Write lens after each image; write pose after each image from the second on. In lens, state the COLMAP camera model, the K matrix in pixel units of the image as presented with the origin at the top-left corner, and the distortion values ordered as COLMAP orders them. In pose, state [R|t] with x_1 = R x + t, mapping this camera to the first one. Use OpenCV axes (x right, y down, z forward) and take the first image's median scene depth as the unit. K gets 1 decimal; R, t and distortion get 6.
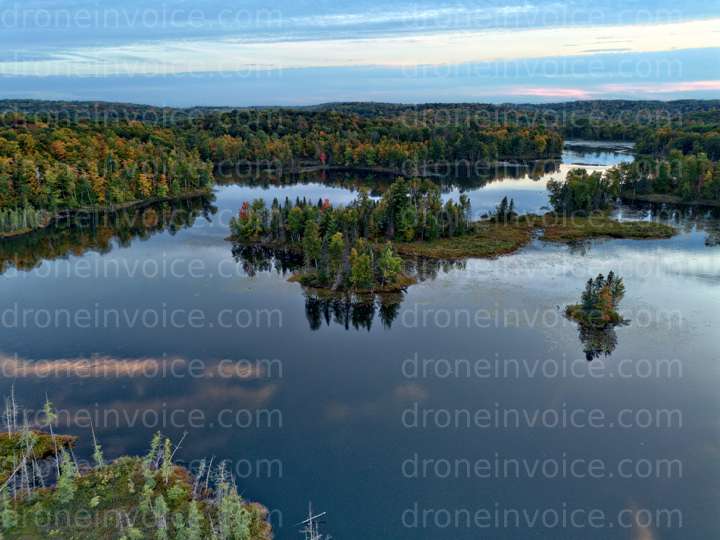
lens RADIAL K [[507.4, 0, 360.0], [0, 507.4, 270.0], [0, 0, 1]] dist [0.060748, -0.064634]
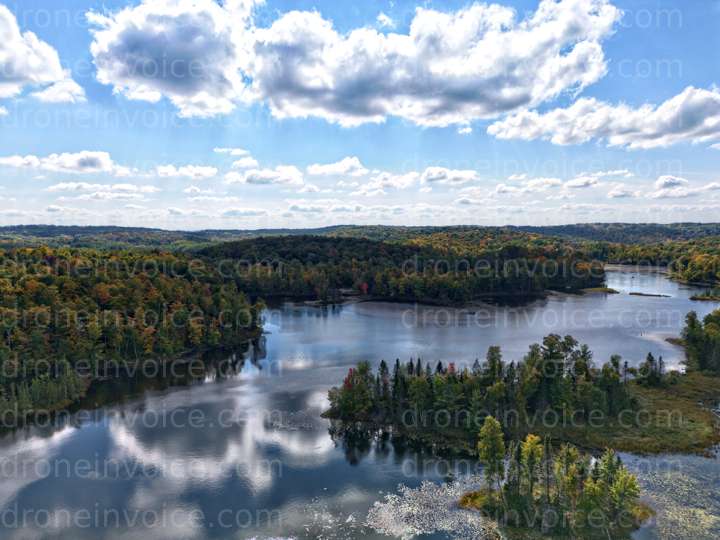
lens RADIAL K [[507.4, 0, 360.0], [0, 507.4, 270.0], [0, 0, 1]] dist [0.060748, -0.064634]
pose [[0.999933, -0.005944, 0.009906, -0.129175], [0.007989, 0.975197, -0.221192, -0.064024], [-0.008345, 0.221257, 0.975180, 0.109859]]
